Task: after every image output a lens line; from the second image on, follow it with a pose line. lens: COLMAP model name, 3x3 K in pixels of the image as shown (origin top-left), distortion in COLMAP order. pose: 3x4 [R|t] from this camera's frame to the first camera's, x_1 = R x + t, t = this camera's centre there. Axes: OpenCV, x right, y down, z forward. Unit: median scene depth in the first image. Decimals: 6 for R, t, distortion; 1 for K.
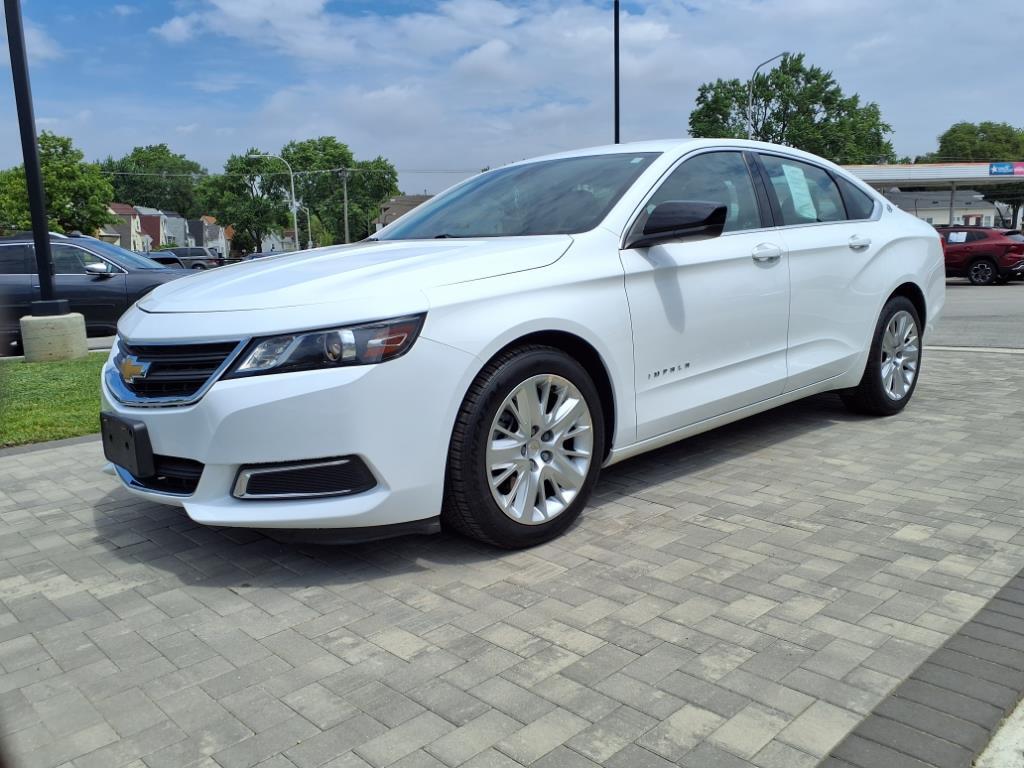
lens RADIAL K [[839.0, 0, 522.3], [0, 839.0, 379.7], [0, 0, 1]] dist [0.045110, -0.057308]
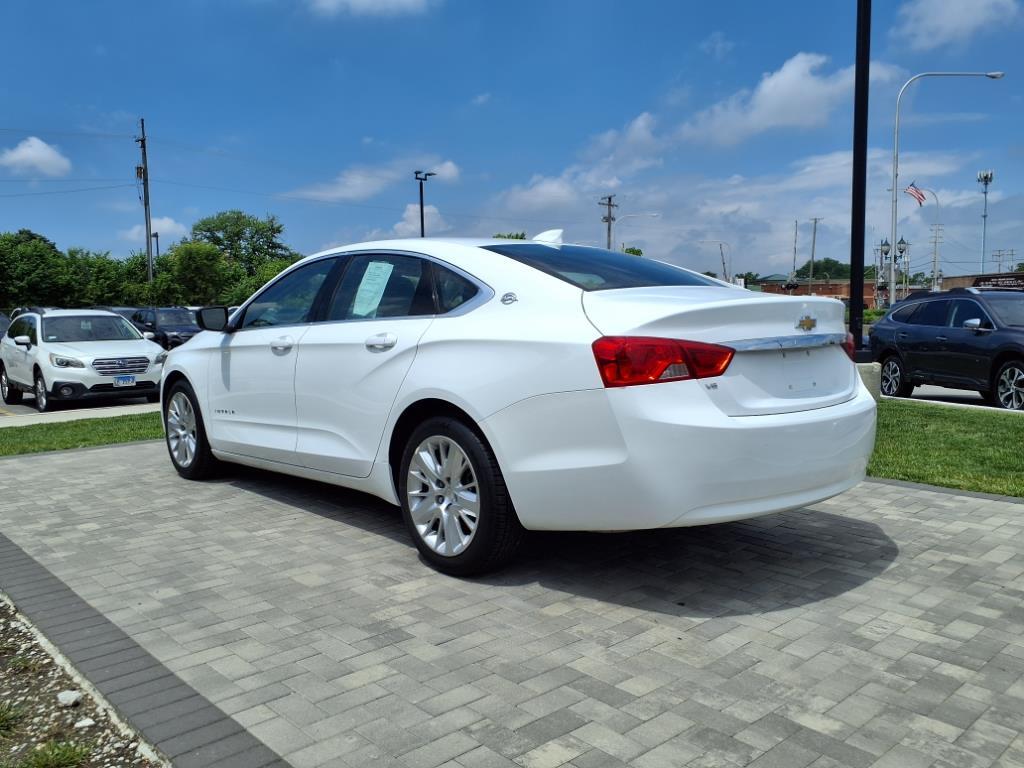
lens RADIAL K [[839.0, 0, 511.4], [0, 839.0, 355.9], [0, 0, 1]] dist [0.045110, -0.057308]
pose [[-0.030045, 0.083094, -0.996089, 1.495853], [-0.145910, 0.985499, 0.086612, -0.284597], [0.988842, 0.147942, -0.017485, 1.342255]]
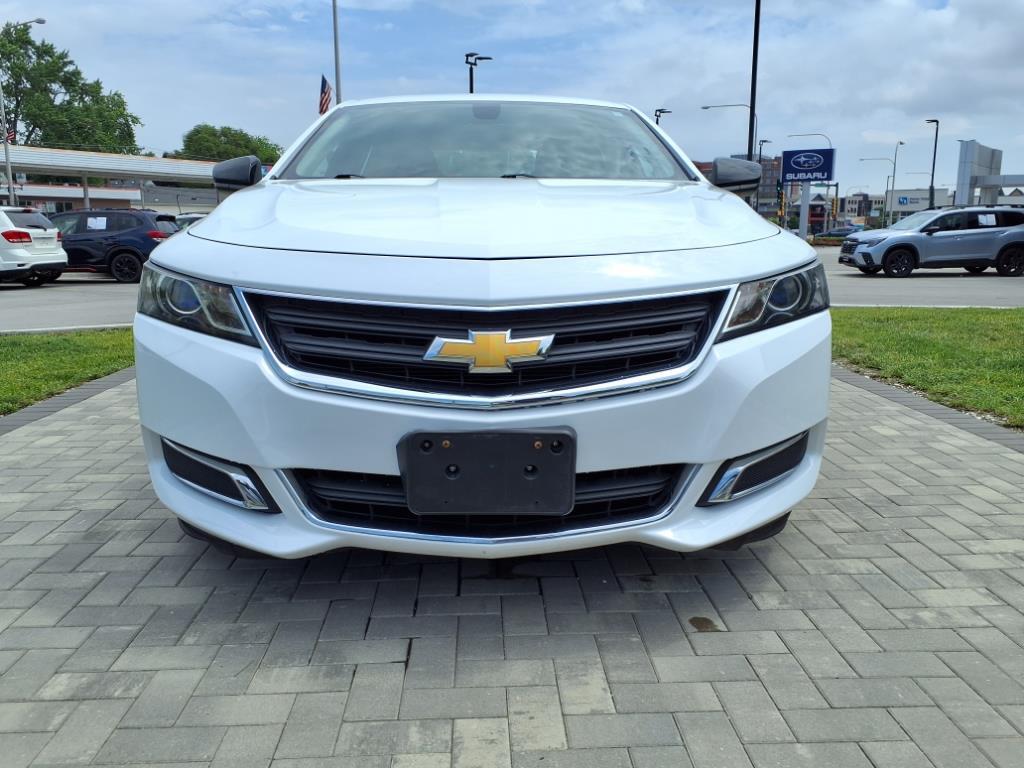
lens RADIAL K [[839.0, 0, 515.9], [0, 839.0, 386.4], [0, 0, 1]] dist [0.045110, -0.057308]
pose [[0.652447, -0.109913, 0.749821, -0.671109], [0.102006, 0.993159, 0.056824, -0.013926], [-0.750938, 0.039412, 0.659196, 0.433584]]
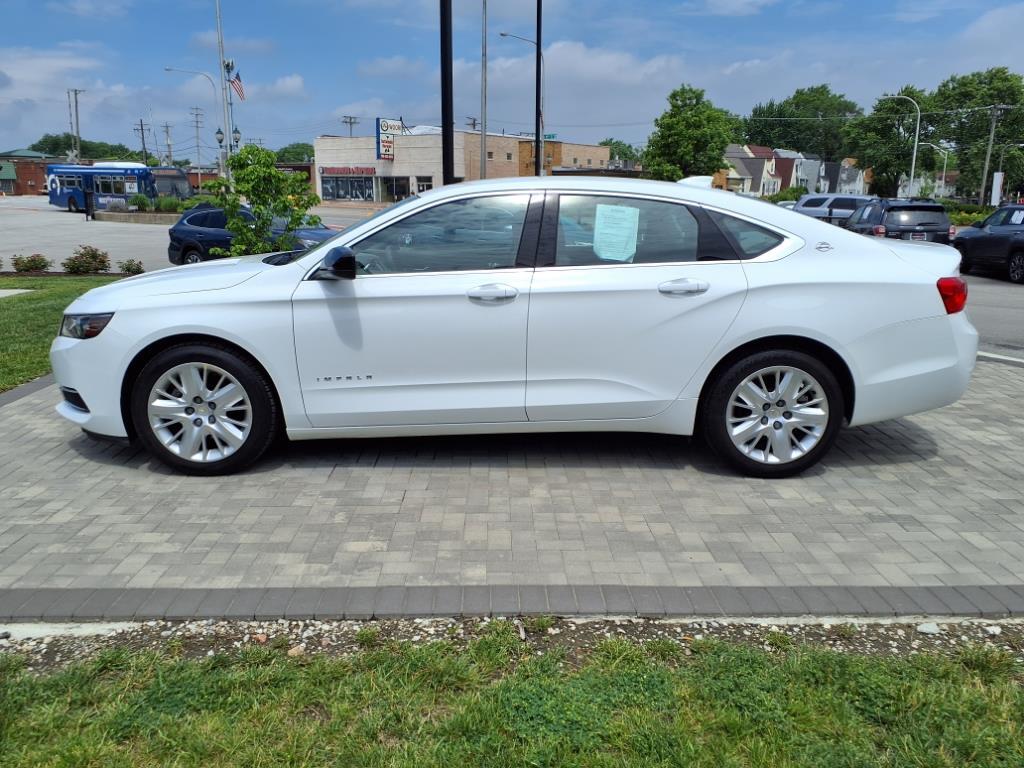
lens RADIAL K [[839.0, 0, 518.3], [0, 839.0, 378.9], [0, 0, 1]] dist [0.045110, -0.057308]
pose [[0.732938, 0.182575, -0.655338, 1.047560], [-0.137187, 0.983191, 0.120482, -0.173214], [0.666320, 0.001598, 0.745665, 0.197497]]
